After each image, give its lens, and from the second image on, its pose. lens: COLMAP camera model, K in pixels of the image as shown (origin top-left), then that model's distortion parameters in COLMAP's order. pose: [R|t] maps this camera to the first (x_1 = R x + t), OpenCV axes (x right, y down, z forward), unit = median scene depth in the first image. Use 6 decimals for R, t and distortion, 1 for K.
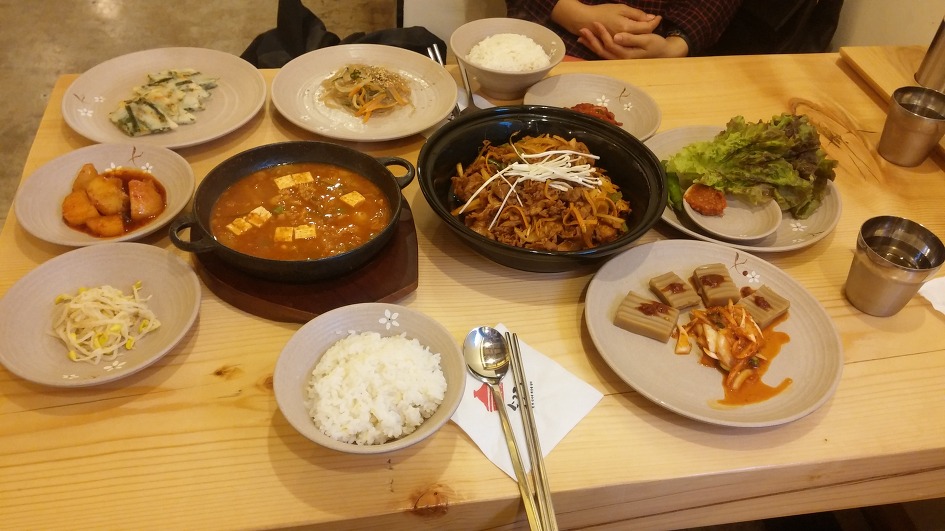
lens RADIAL K [[775.5, 0, 472.5], [0, 775.5, 265.5], [0, 0, 1]] dist [0.005191, -0.000562]
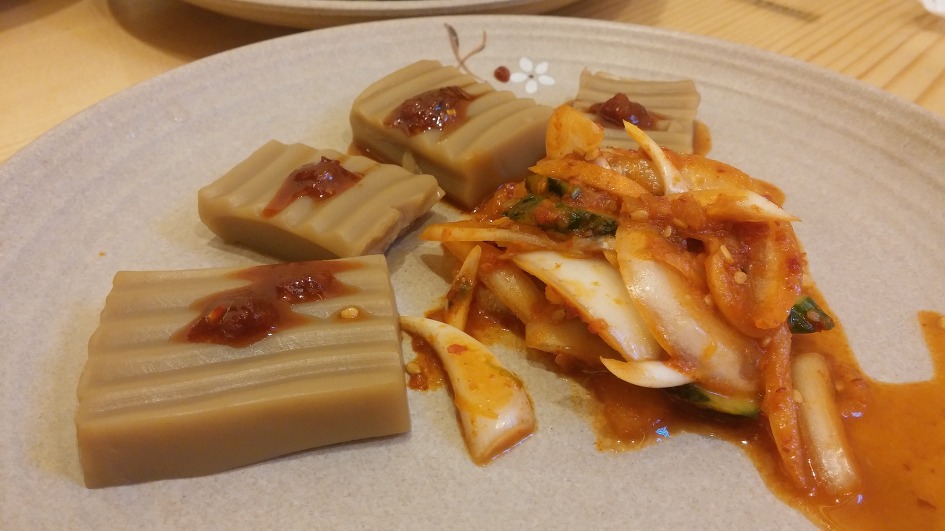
lens RADIAL K [[775.5, 0, 472.5], [0, 775.5, 265.5], [0, 0, 1]] dist [0.005191, -0.000562]
pose [[0.792632, -0.396961, 0.462771, 0.199909], [0.426807, 0.903282, 0.043795, 0.065132], [-0.435397, 0.162801, 0.885396, 0.853141]]
